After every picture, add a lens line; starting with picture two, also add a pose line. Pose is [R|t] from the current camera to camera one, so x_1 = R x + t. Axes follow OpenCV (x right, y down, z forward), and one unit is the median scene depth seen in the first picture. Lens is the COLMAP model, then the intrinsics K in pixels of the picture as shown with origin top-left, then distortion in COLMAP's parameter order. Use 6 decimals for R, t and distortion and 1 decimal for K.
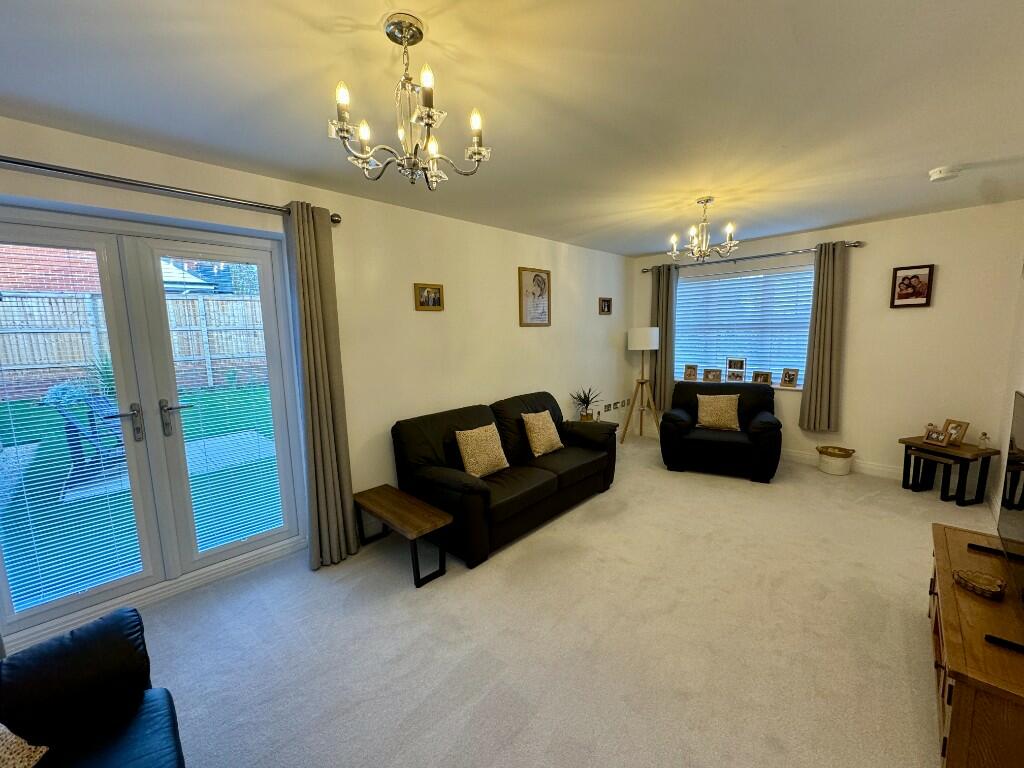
lens RADIAL K [[409.1, 0, 511.0], [0, 409.1, 382.2], [0, 0, 1]] dist [-0.003803, 0.000160]
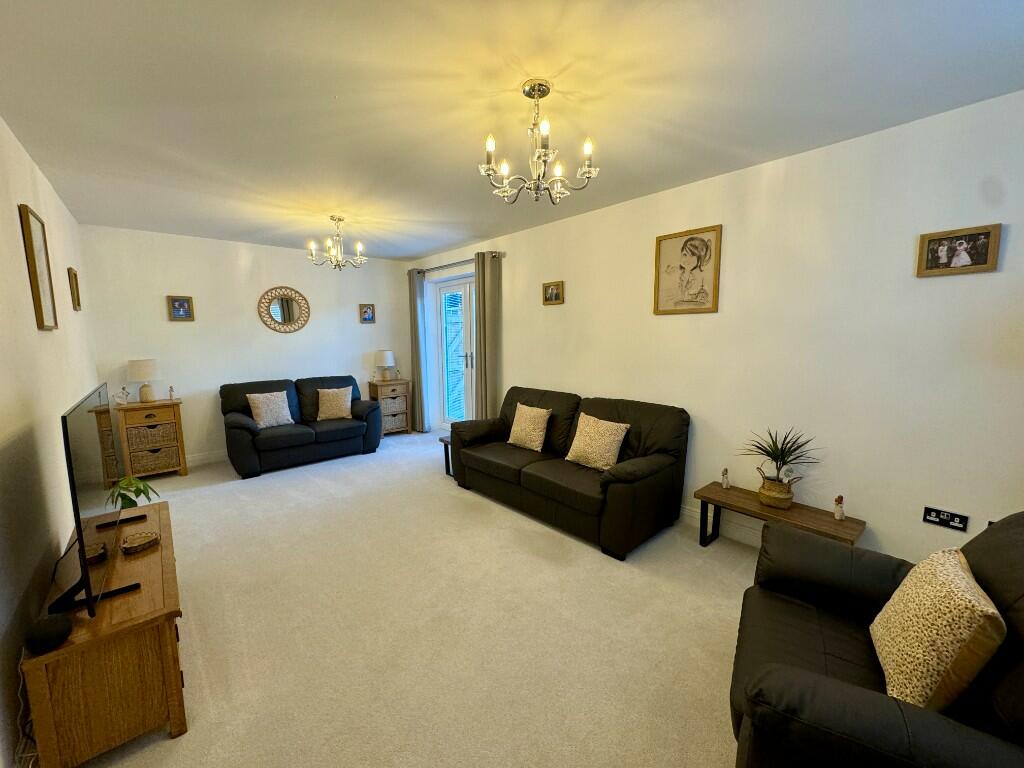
lens RADIAL K [[409.1, 0, 513.6], [0, 409.1, 383.3], [0, 0, 1]] dist [-0.003803, 0.000160]
pose [[-0.076126, 0.152813, -0.985319, 1.015810], [-0.108074, 0.981100, 0.160508, -0.128584], [0.991224, 0.118706, -0.058172, 0.978695]]
